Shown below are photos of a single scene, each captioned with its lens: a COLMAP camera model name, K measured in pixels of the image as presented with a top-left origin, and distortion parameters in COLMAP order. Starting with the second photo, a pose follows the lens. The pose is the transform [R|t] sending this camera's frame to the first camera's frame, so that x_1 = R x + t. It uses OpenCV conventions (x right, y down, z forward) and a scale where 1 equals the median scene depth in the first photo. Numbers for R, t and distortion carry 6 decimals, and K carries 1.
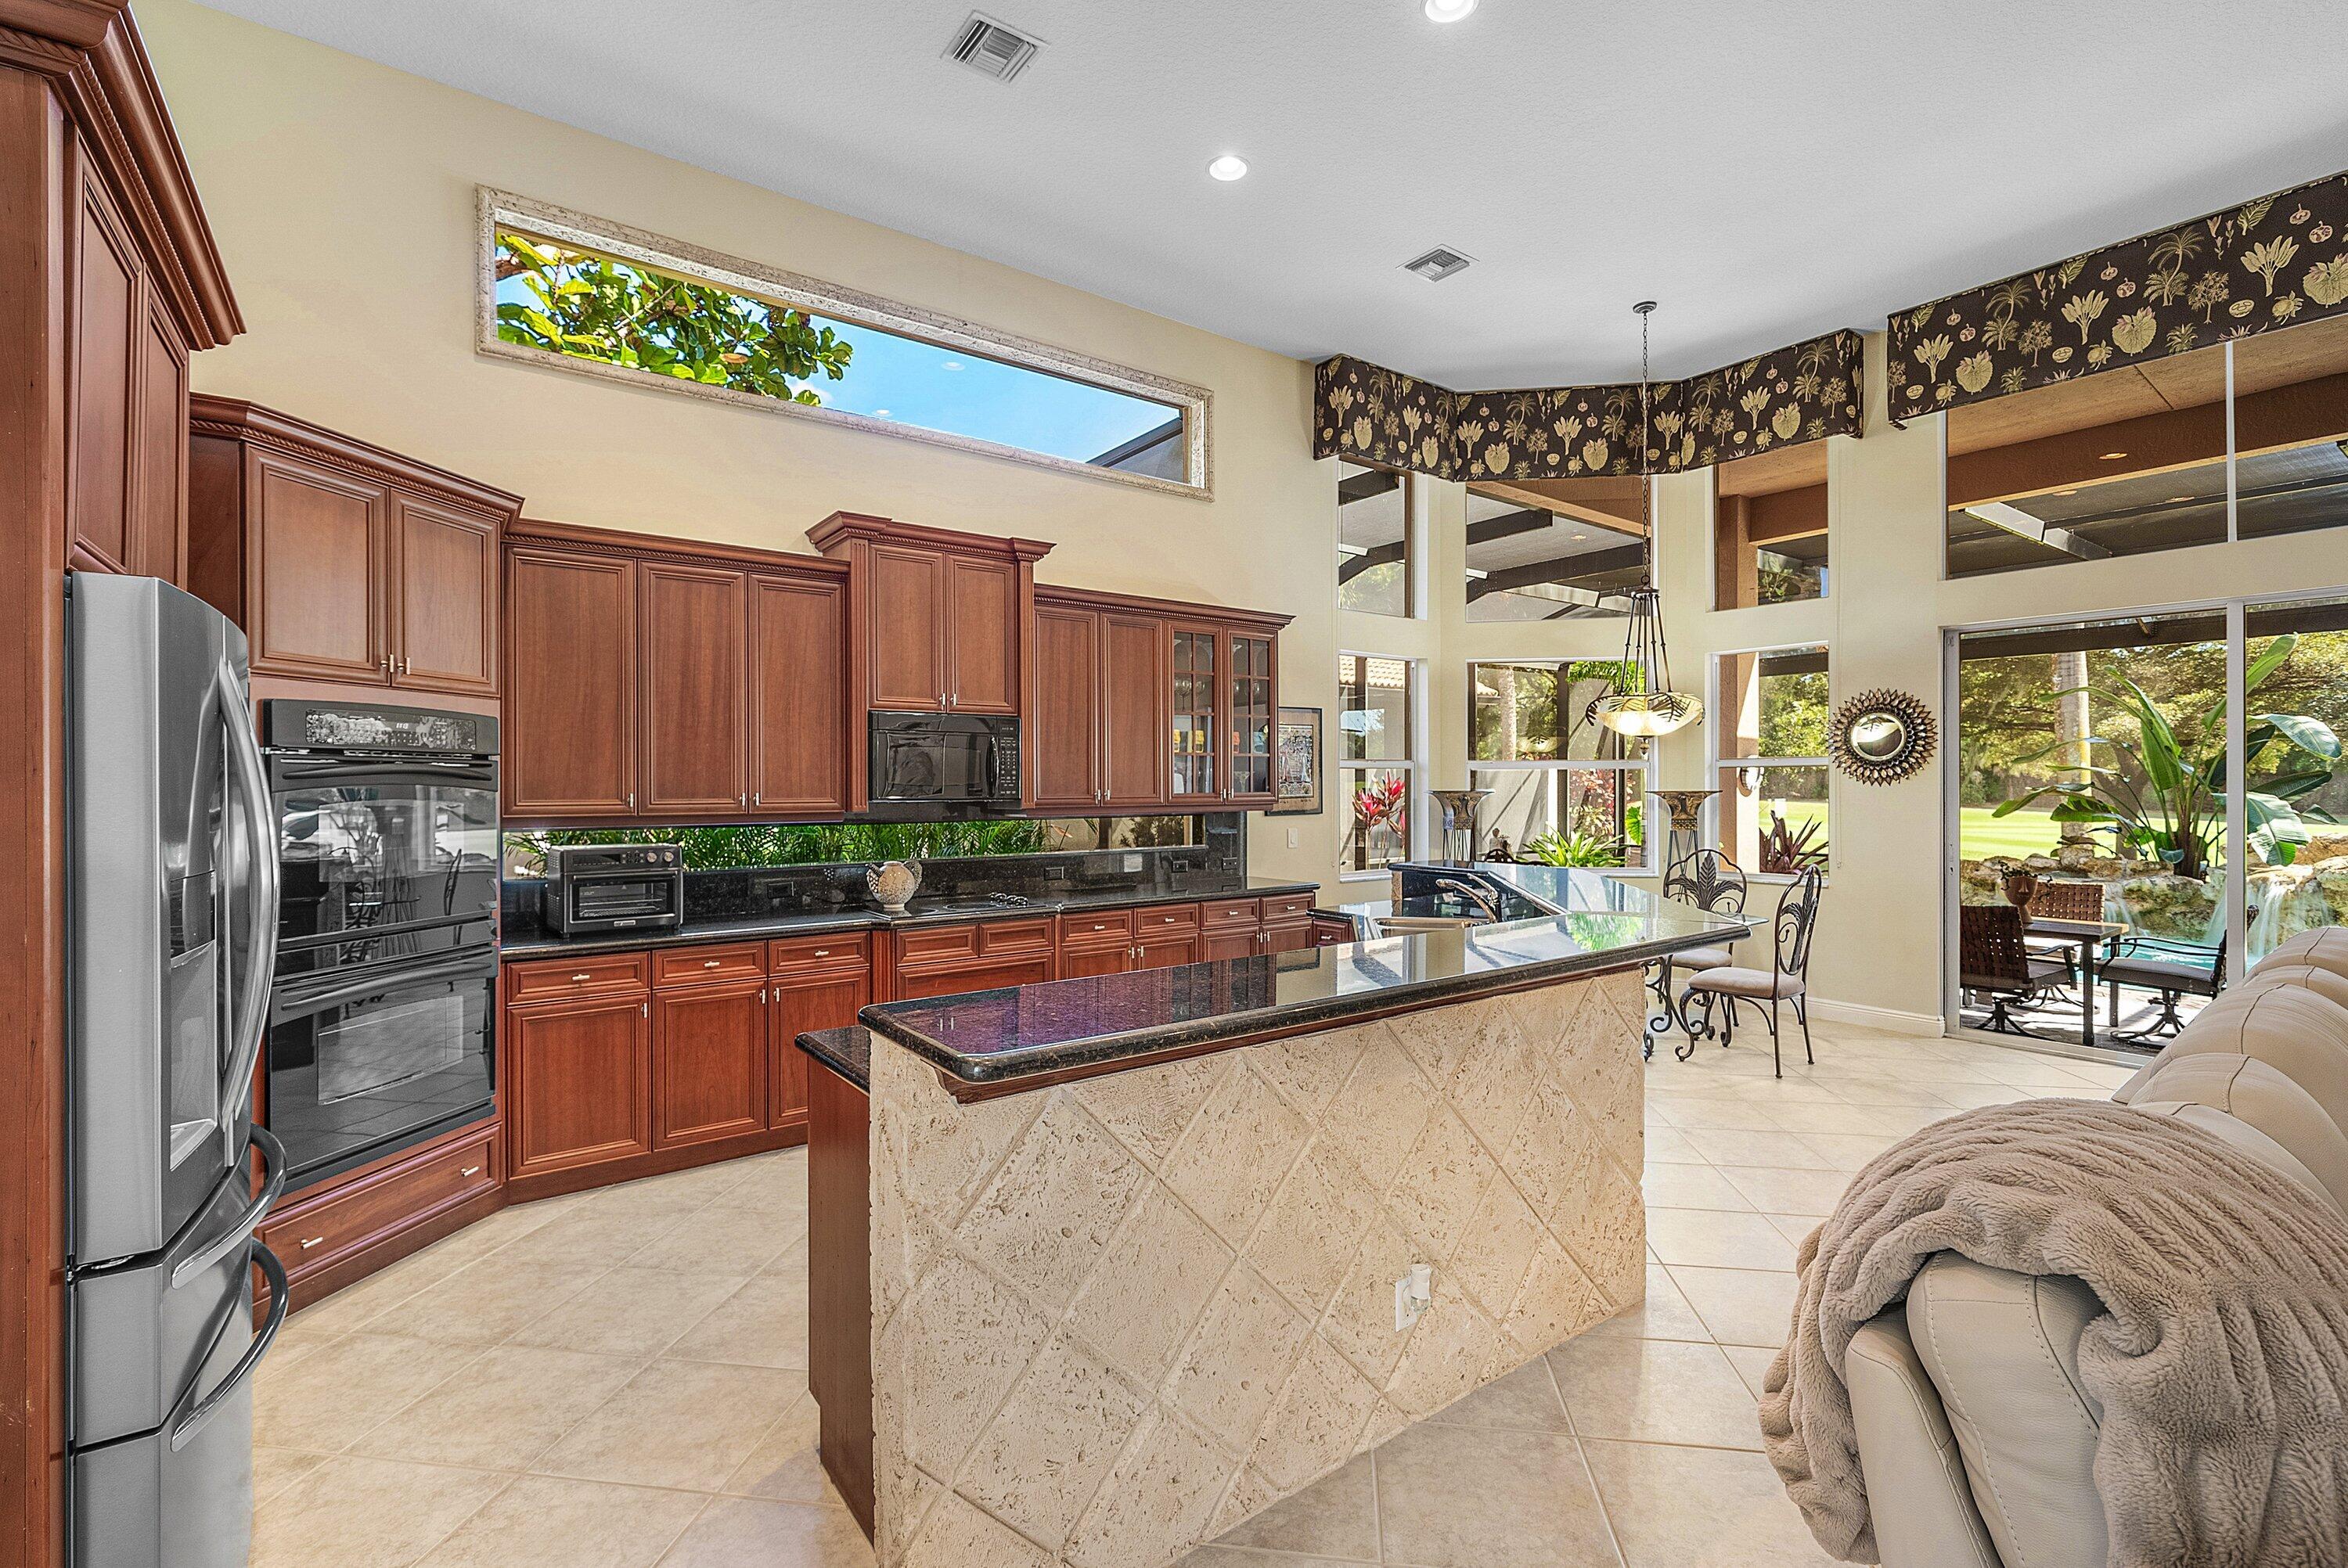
lens RADIAL K [[1026.7, 0, 1165.7], [0, 1026.7, 787.9], [0, 0, 1]] dist [-0.001847, 0.000287]
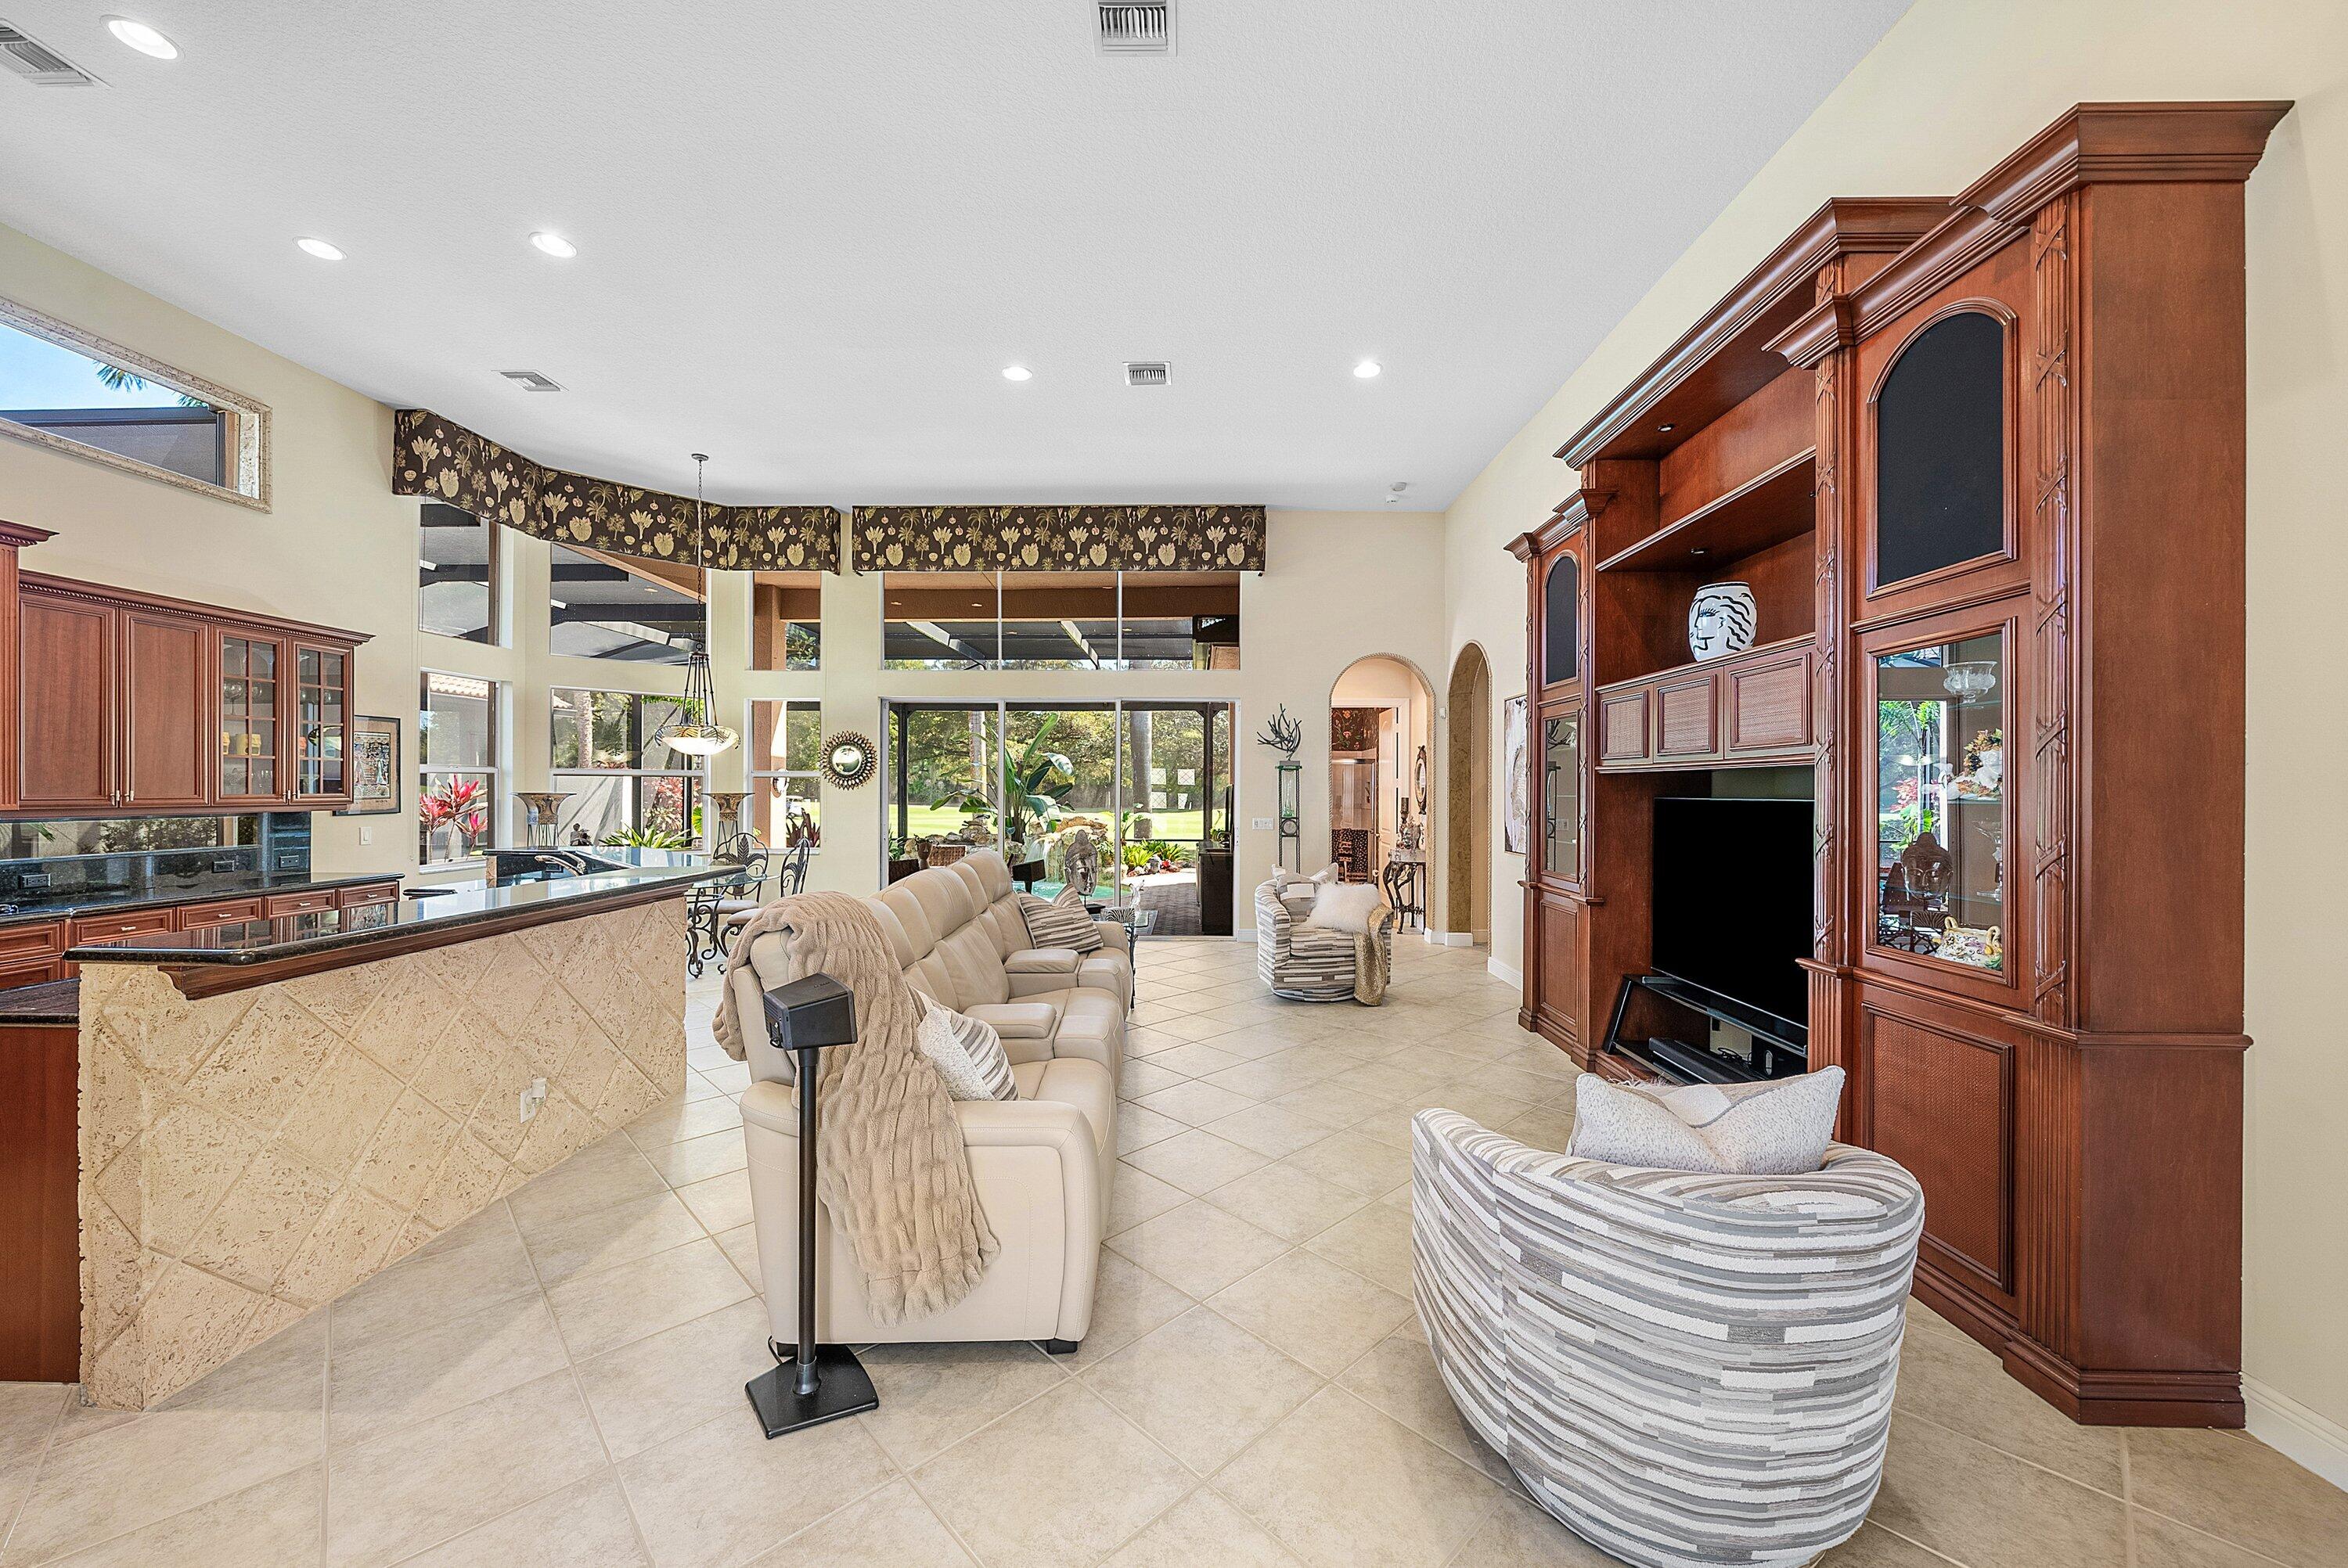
lens RADIAL K [[868.5, 0, 1167.5], [0, 868.5, 789.0], [0, 0, 1]] dist [-0.002012, -0.000083]
pose [[0.607740, 0.005471, 0.794118, -0.096628], [-0.003008, 0.999985, -0.004587, 0.001096], [-0.794131, 0.000399, 0.607747, -0.254134]]
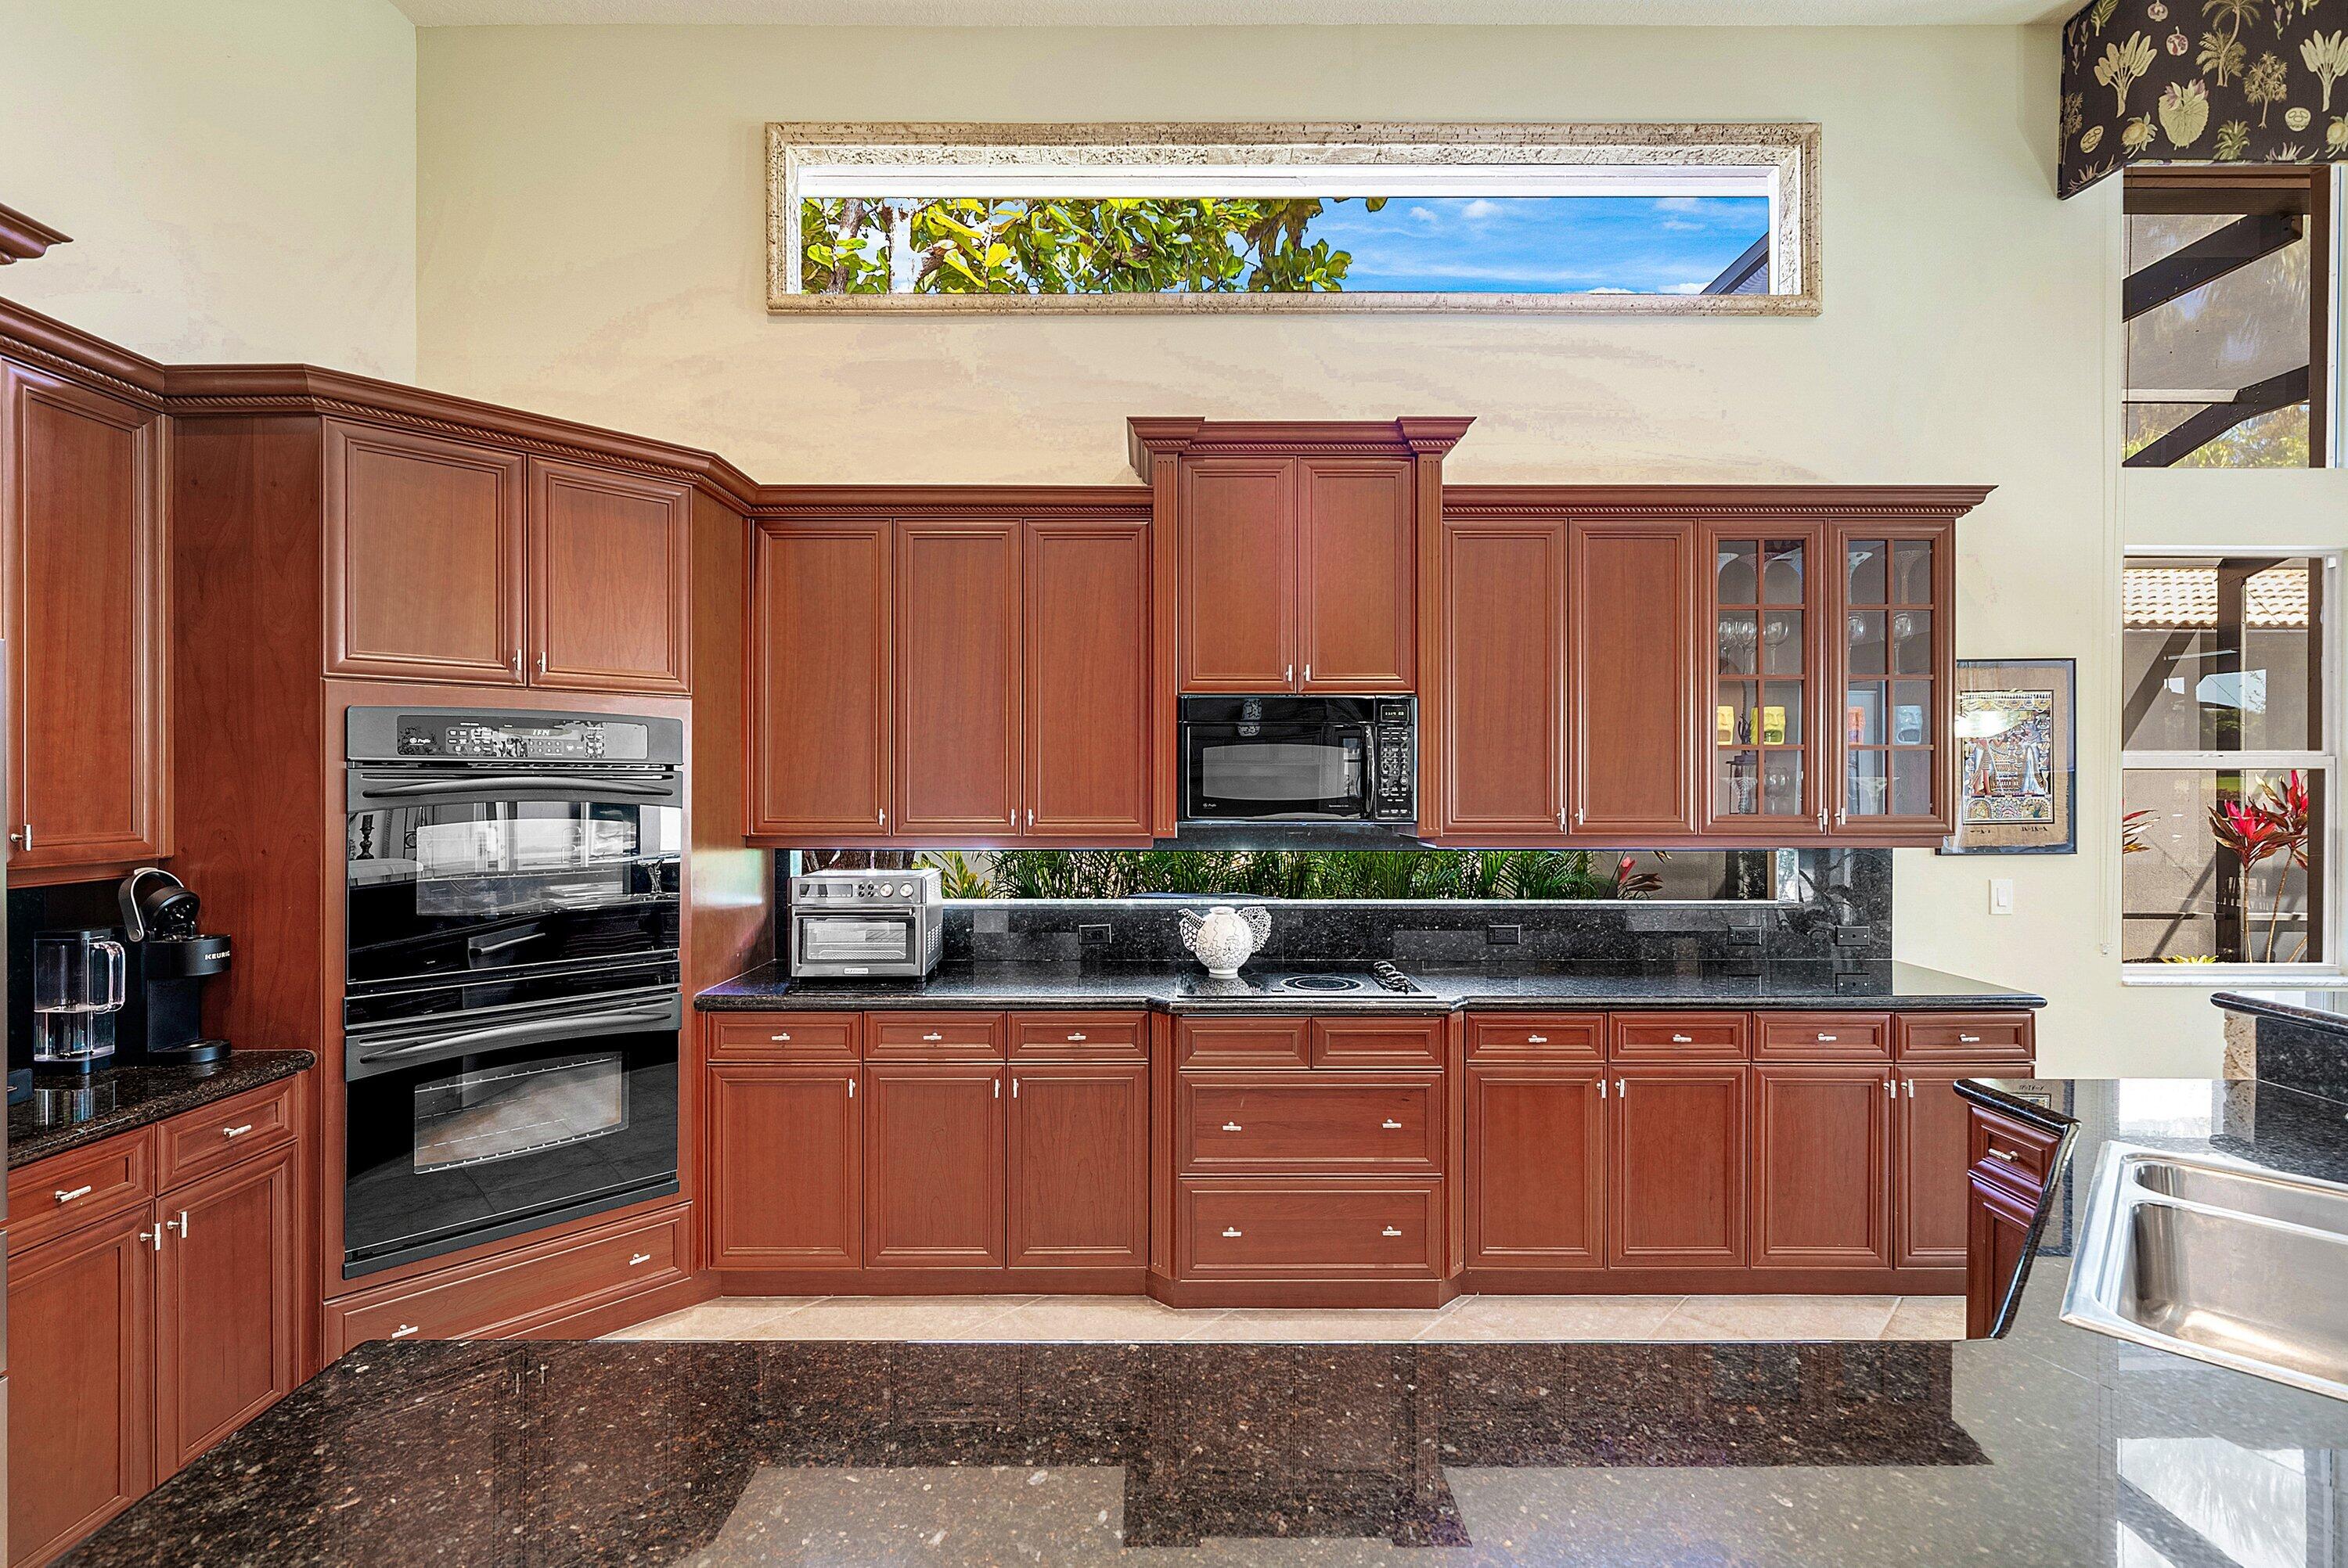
lens RADIAL K [[1036.3, 0, 1169.5], [0, 1036.3, 781.0], [0, 0, 1]] dist [-0.000409, 0.000051]
pose [[0.809657, 0.004192, -0.586889, 0.093883], [-0.004991, 0.999988, 0.000257, -0.011533], [0.586883, 0.002721, 0.809667, 0.307535]]
